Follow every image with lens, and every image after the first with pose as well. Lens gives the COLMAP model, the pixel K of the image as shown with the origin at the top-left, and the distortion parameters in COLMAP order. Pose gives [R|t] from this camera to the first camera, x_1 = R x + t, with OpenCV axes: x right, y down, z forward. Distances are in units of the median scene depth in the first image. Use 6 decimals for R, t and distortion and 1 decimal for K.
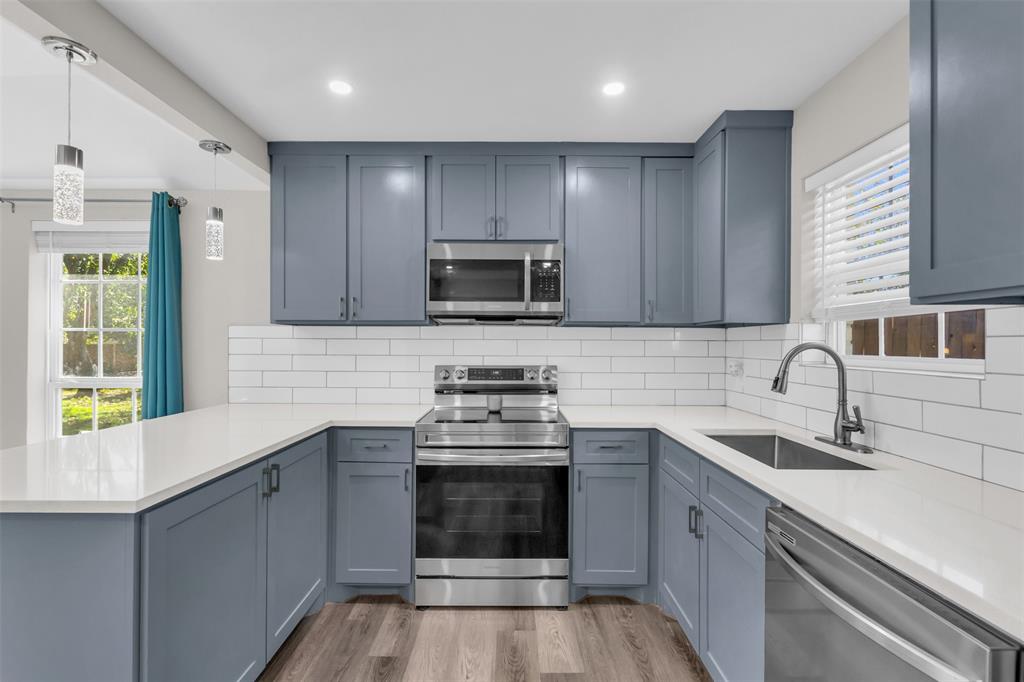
lens RADIAL K [[470.7, 0, 513.1], [0, 470.7, 343.6], [0, 0, 1]] dist [0.003040, -0.001830]
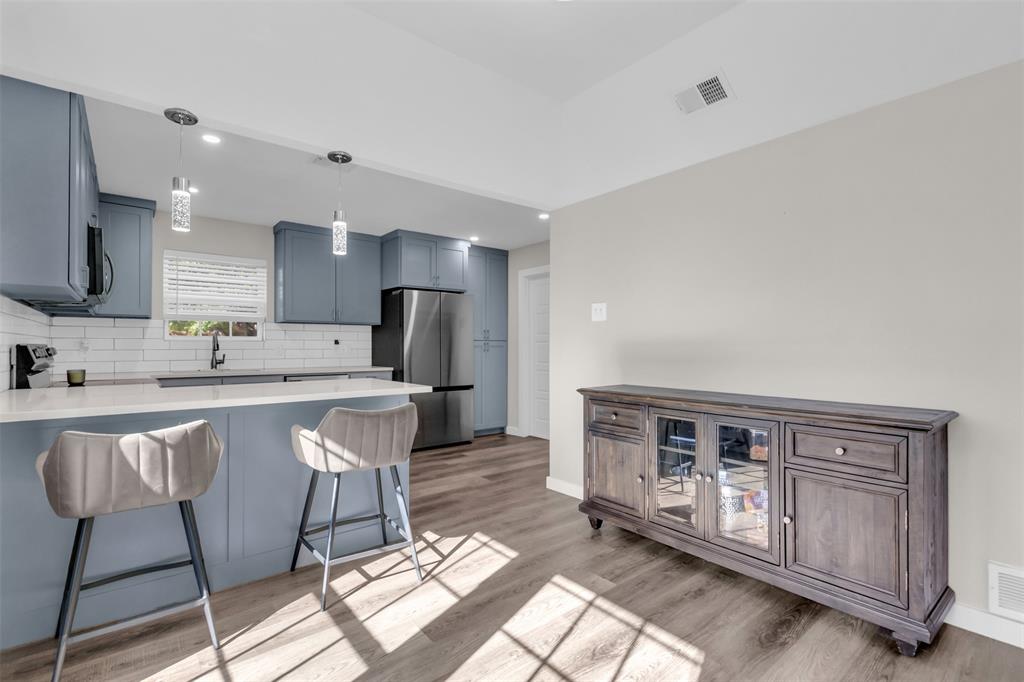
lens RADIAL K [[470.7, 0, 510.3], [0, 470.7, 342.6], [0, 0, 1]] dist [0.003040, -0.001830]
pose [[-0.632478, 0.002286, 0.774575, -1.712586], [-0.002563, 0.999984, -0.005044, 0.054933], [-0.774574, -0.005175, -0.632462, 1.019842]]
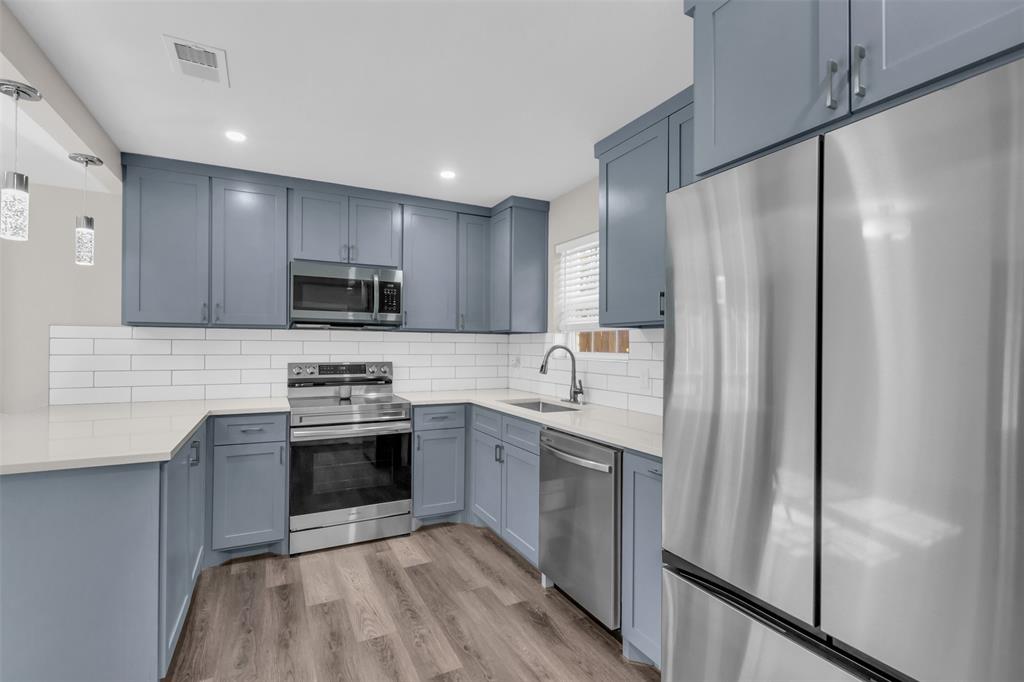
lens RADIAL K [[470.7, 0, 512.9], [0, 470.7, 344.4], [0, 0, 1]] dist [0.003040, -0.001830]
pose [[0.889941, 0.003191, 0.456065, -0.240221], [-0.003389, 0.999994, -0.000383, -0.001737], [-0.456063, -0.001204, 0.889947, -0.361549]]
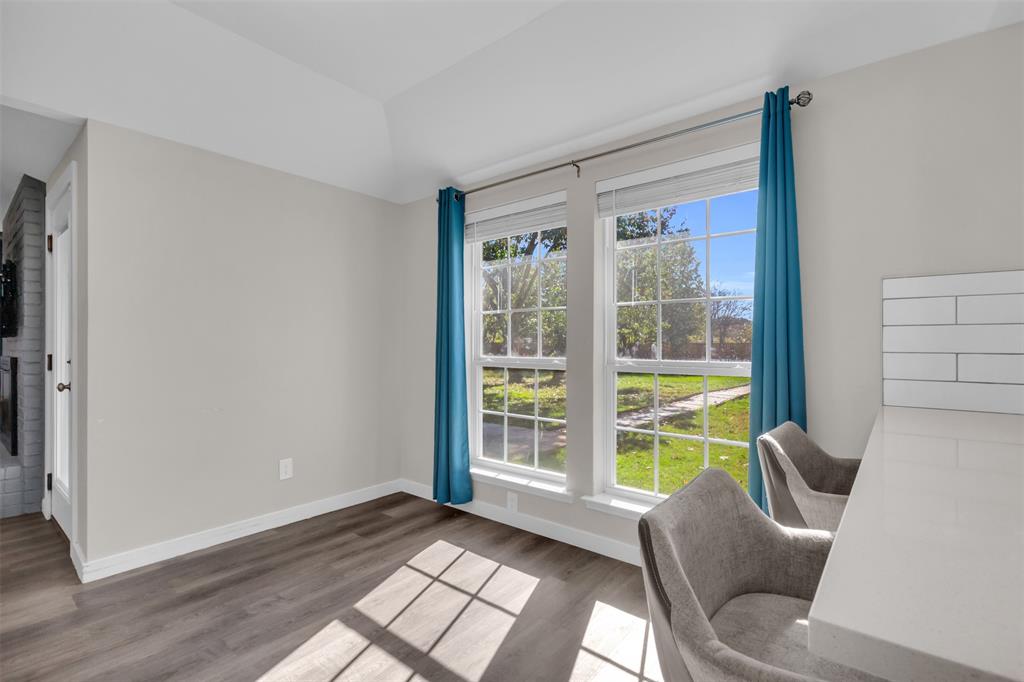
lens RADIAL K [[470.7, 0, 512.1], [0, 470.7, 338.6], [0, 0, 1]] dist [0.003040, -0.001830]
pose [[0.773533, -0.009479, -0.633685, -0.716719], [0.004287, 0.999944, -0.009724, 0.053065], [0.633742, 0.004805, 0.773530, 0.260484]]
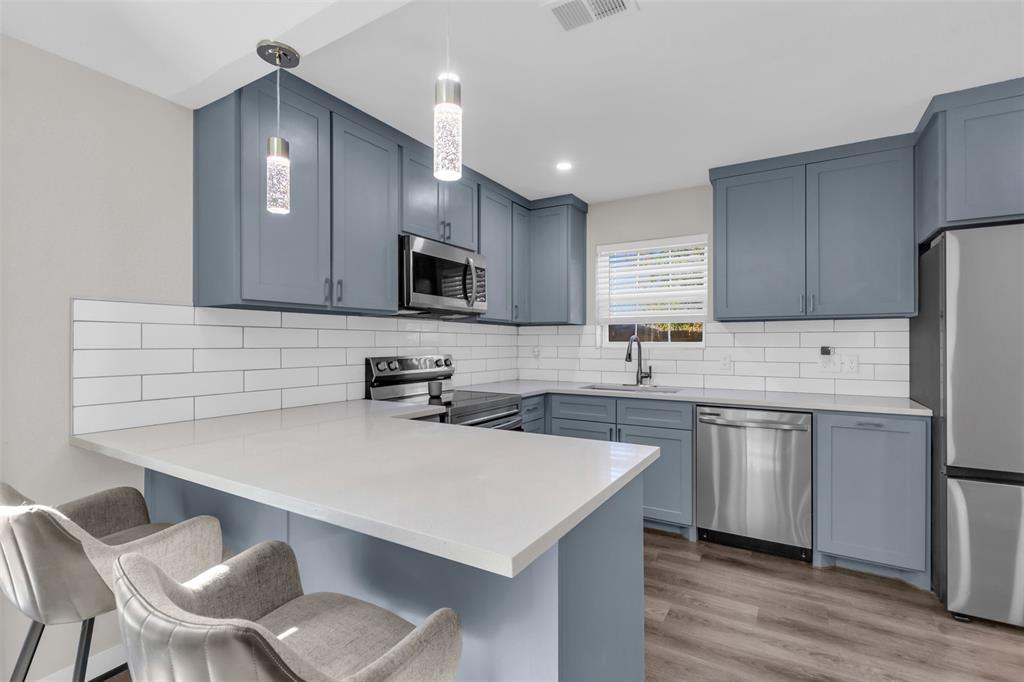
lens RADIAL K [[470.7, 0, 509.4], [0, 470.7, 343.2], [0, 0, 1]] dist [0.003040, -0.001830]
pose [[0.523764, -0.004185, 0.851853, -0.989532], [0.001565, 0.999991, 0.003951, 0.016662], [-0.851862, -0.000736, 0.523765, 0.307538]]
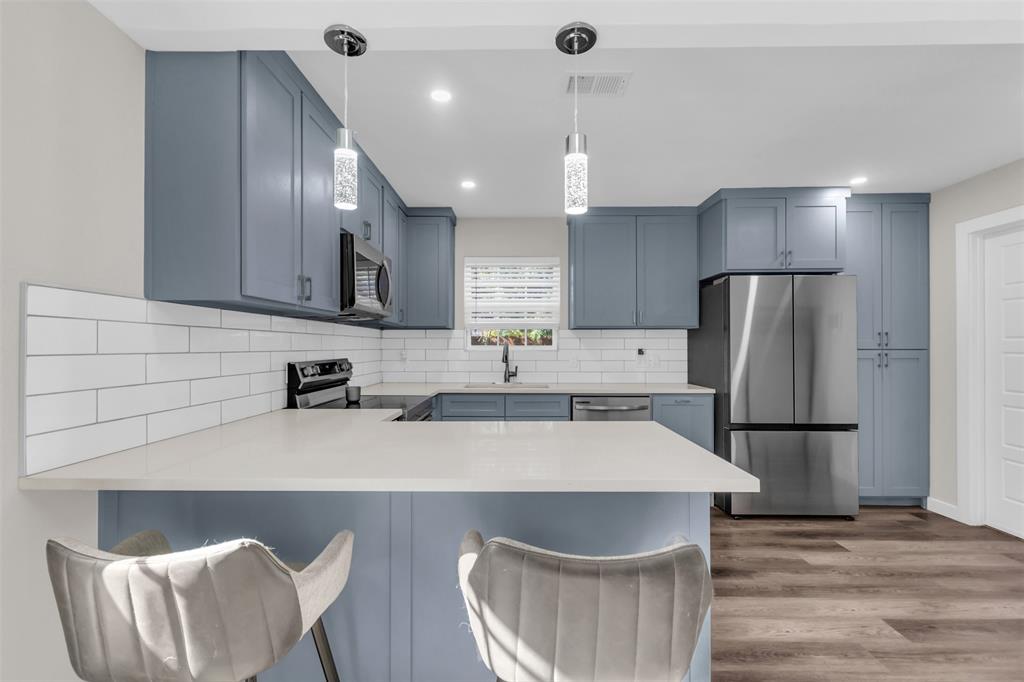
lens RADIAL K [[470.7, 0, 509.8], [0, 470.7, 343.7], [0, 0, 1]] dist [0.003040, -0.001830]
pose [[0.014298, 0.001286, 0.999897, -1.219067], [-0.000158, 0.999999, -0.001284, 0.015997], [-0.999898, -0.000140, 0.014298, 0.708277]]
